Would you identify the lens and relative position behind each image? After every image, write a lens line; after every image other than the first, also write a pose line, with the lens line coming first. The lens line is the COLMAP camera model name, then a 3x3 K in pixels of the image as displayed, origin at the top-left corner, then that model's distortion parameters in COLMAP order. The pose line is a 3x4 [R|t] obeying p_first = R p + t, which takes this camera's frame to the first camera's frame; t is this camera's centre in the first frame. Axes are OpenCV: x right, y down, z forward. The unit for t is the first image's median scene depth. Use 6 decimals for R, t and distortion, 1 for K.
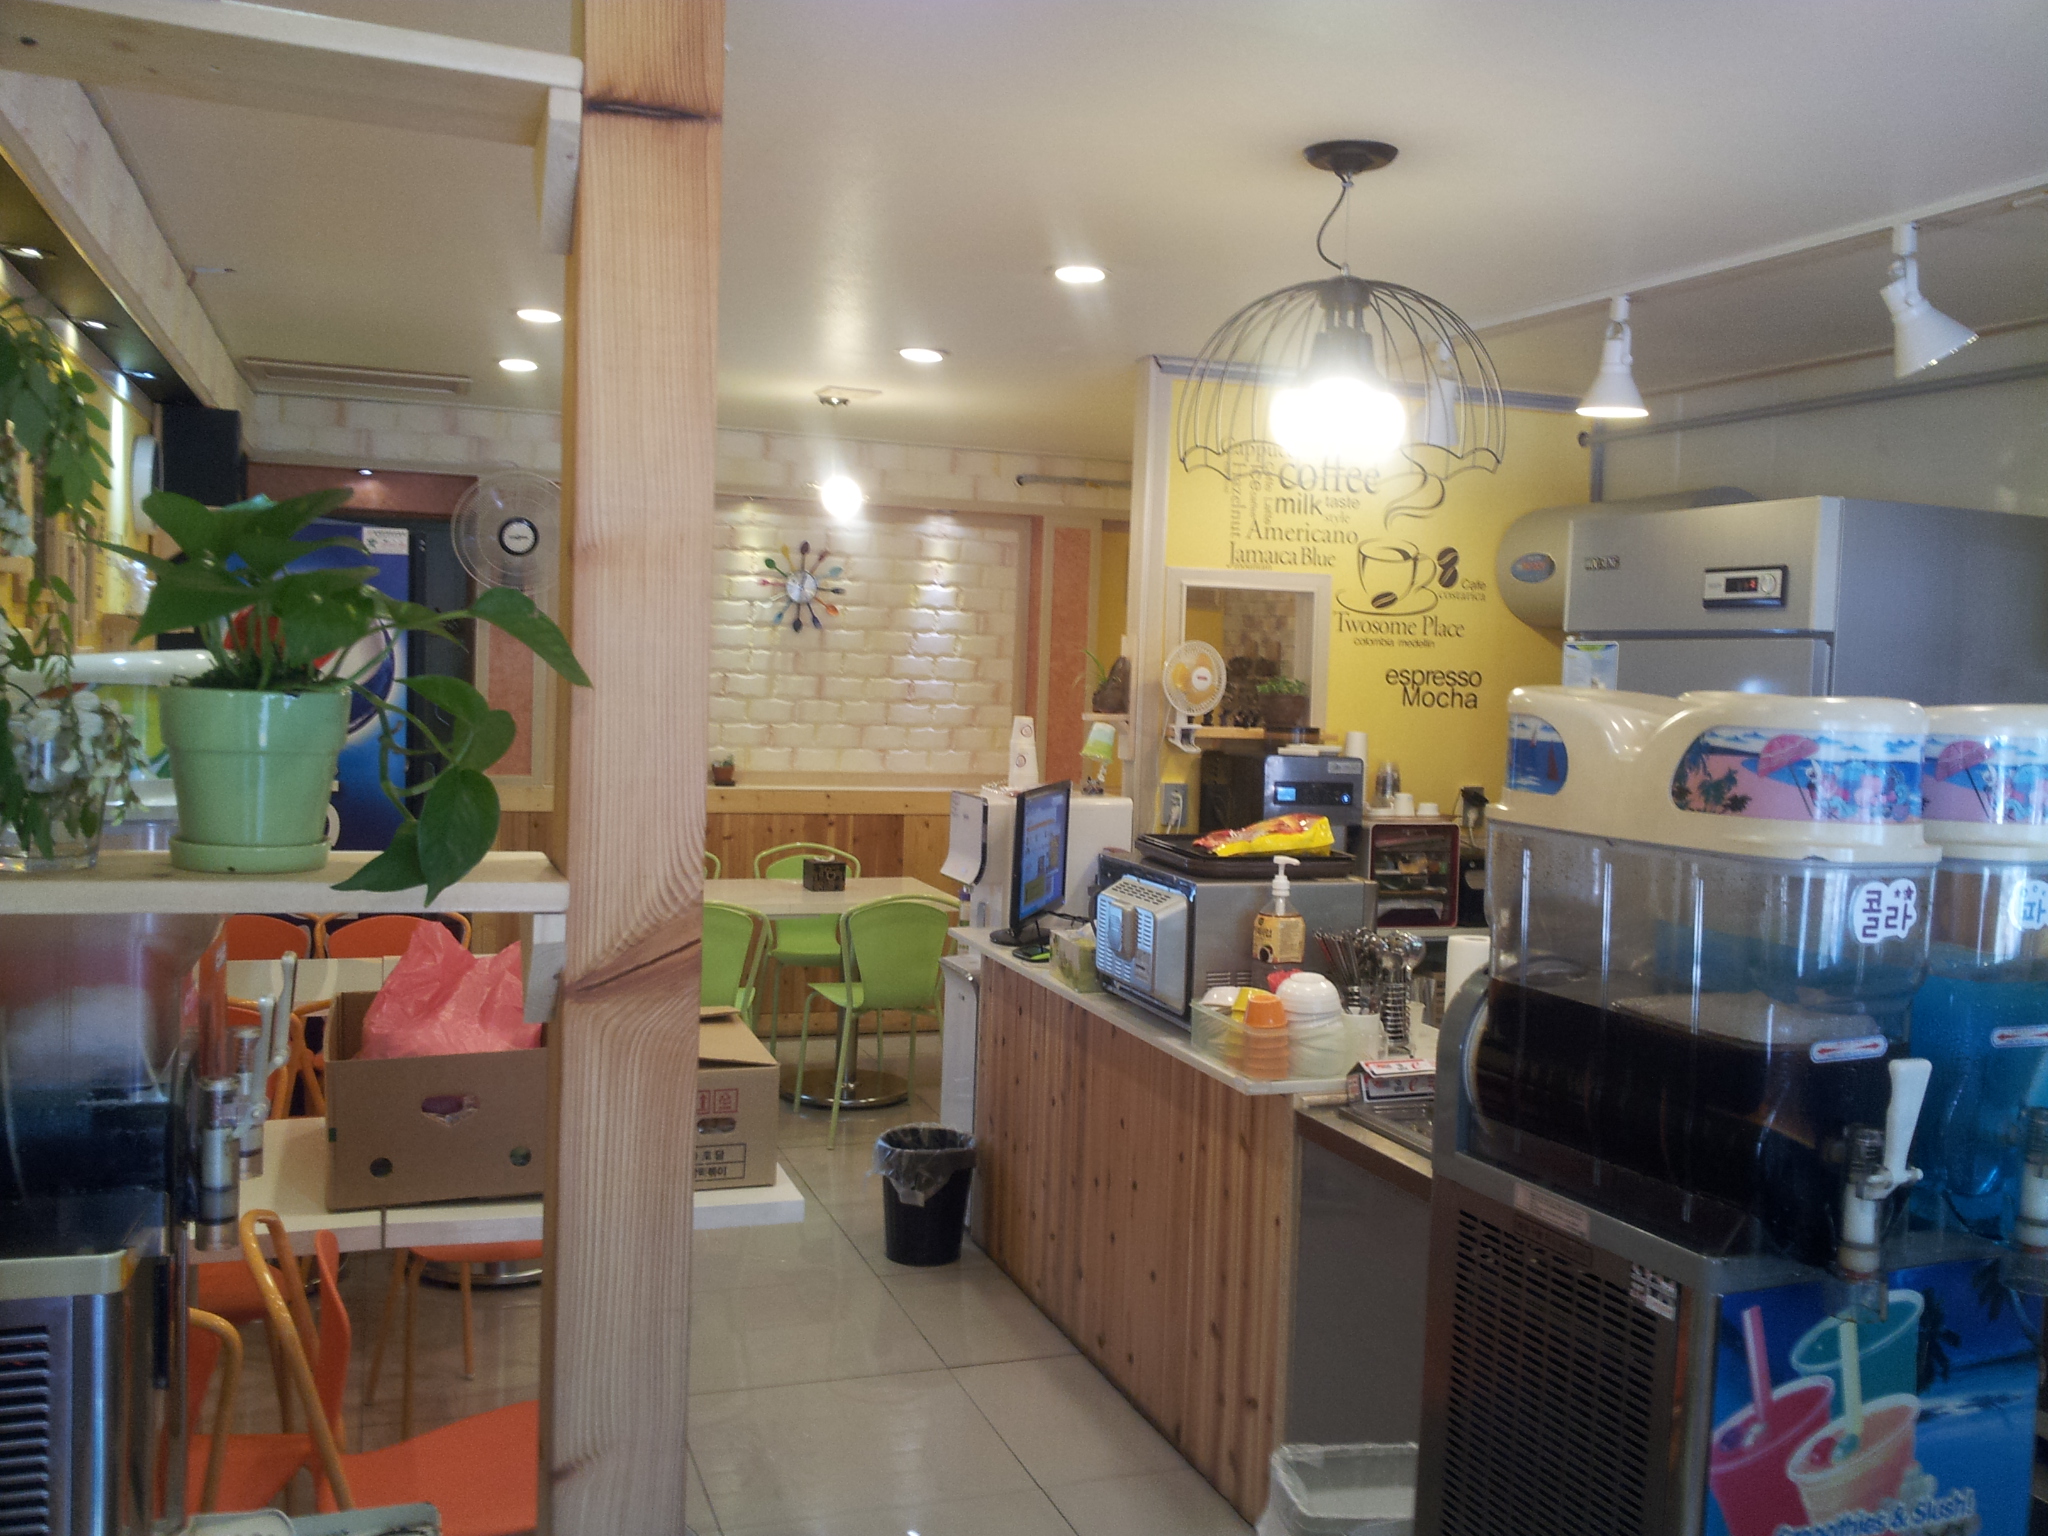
lens RADIAL K [[1810.6, 0, 1042.8], [0, 1810.6, 887.5], [0, 0, 1]] dist [-0.031707, -0.010007]
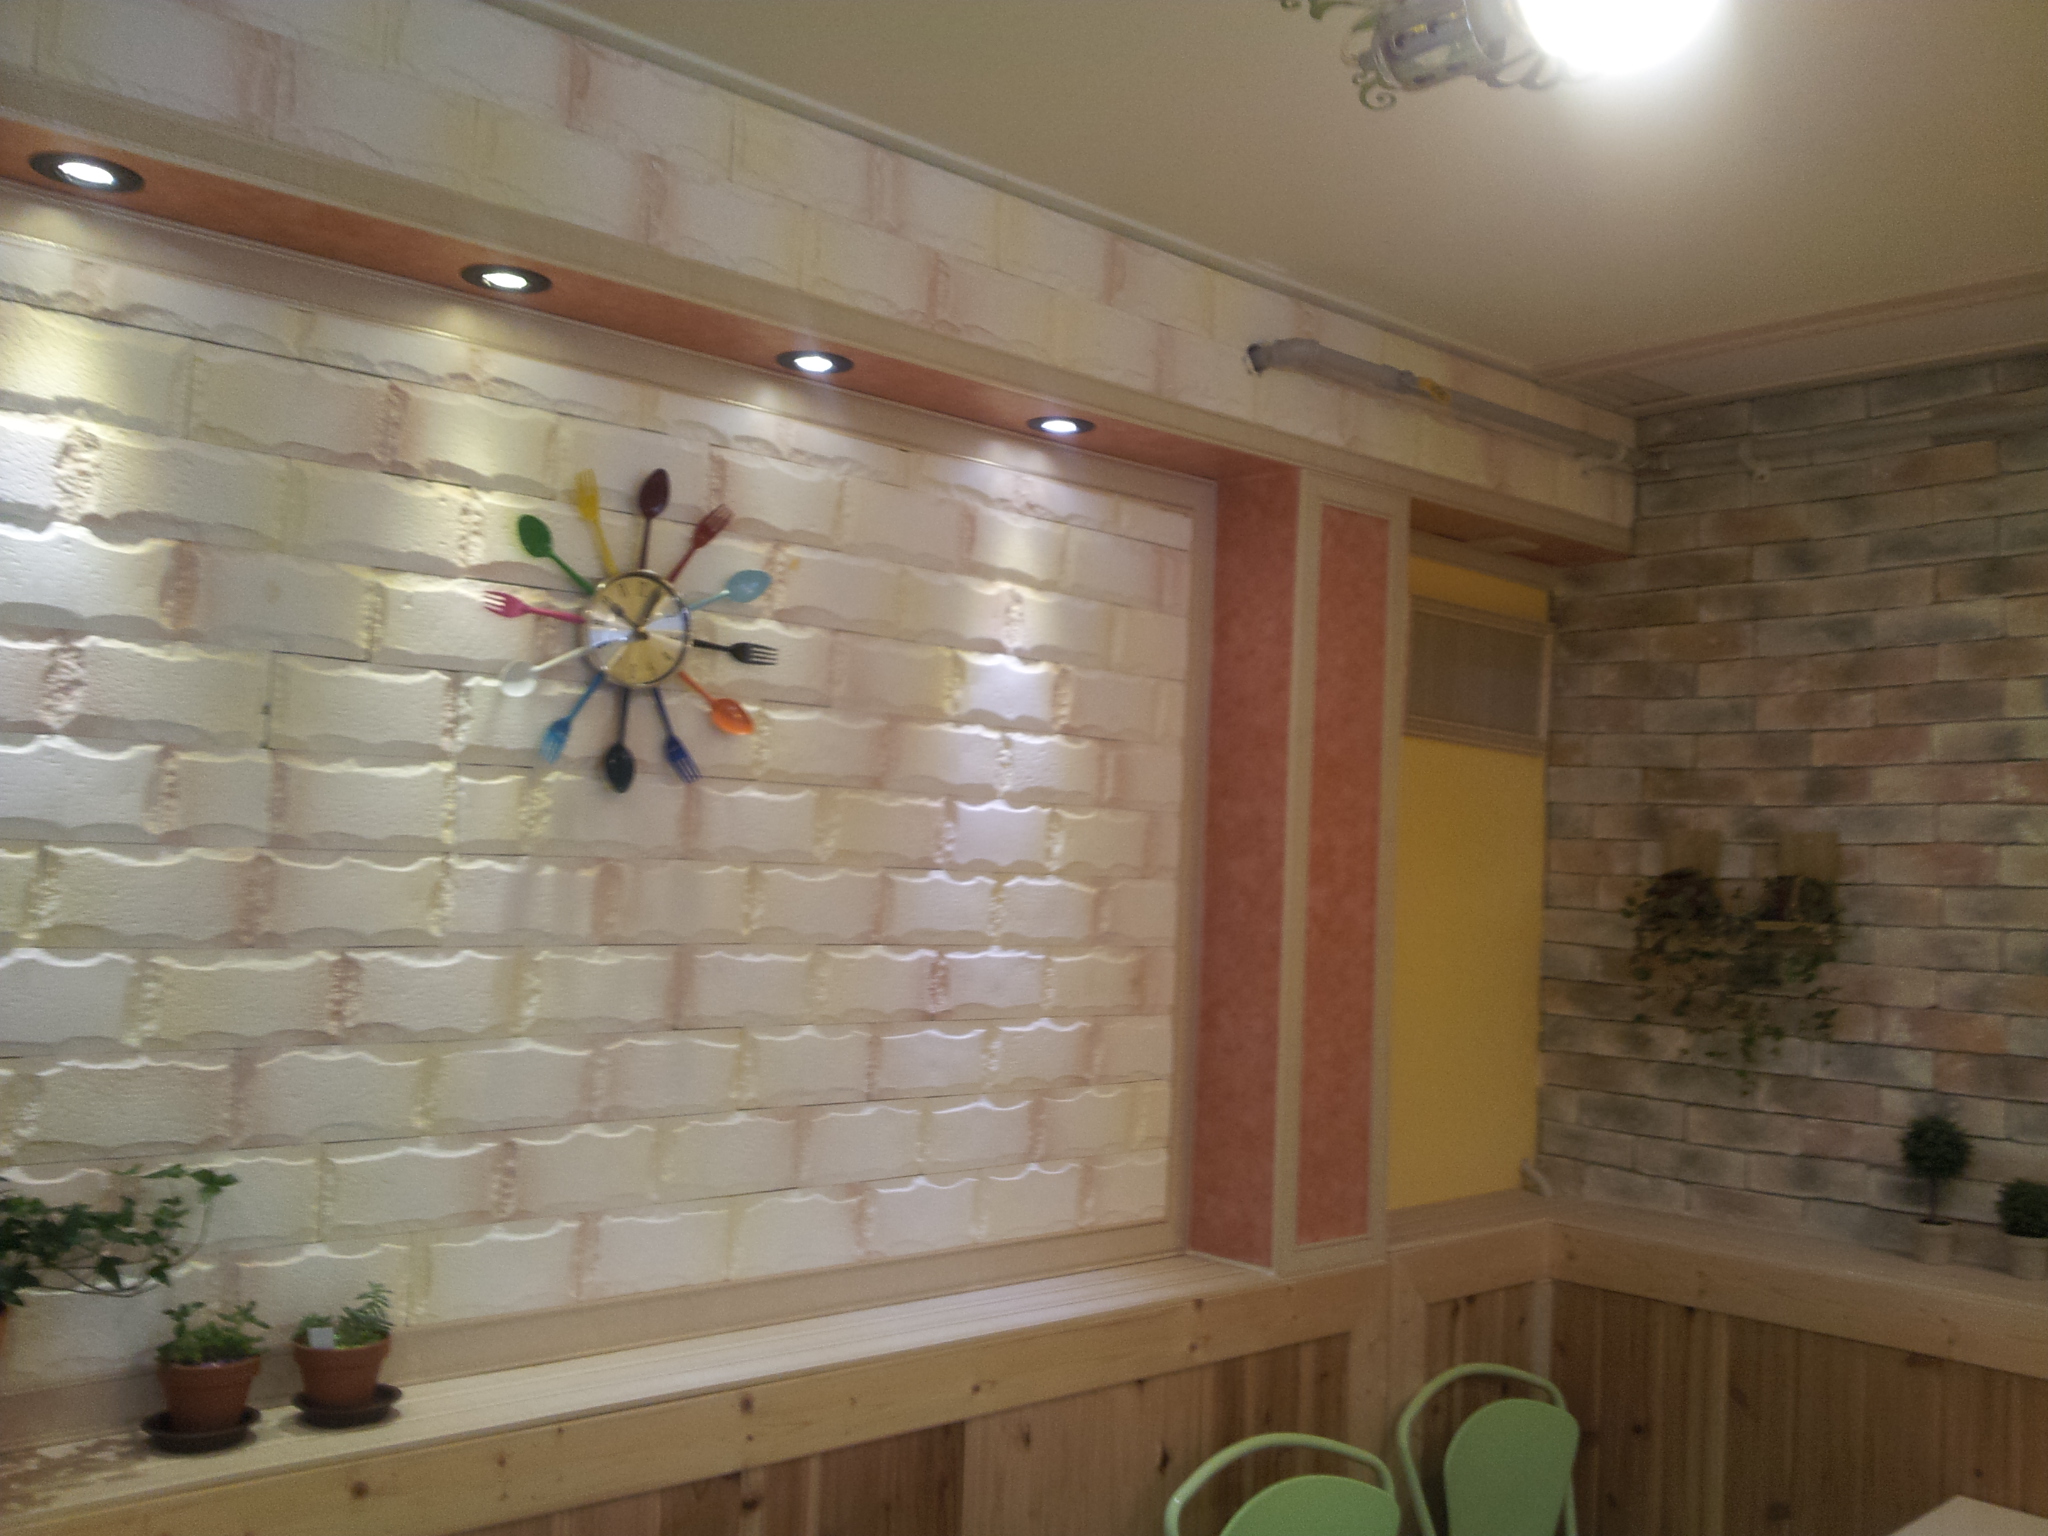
lens RADIAL K [[1810.6, 0, 1028.8], [0, 1810.6, 762.7], [0, 0, 1]] dist [-0.031707, -0.010007]
pose [[0.930272, 0.018300, 0.366414, -0.176727], [0.041395, 0.987141, -0.154397, -0.099993], [-0.364528, 0.158799, 0.917552, 0.719497]]
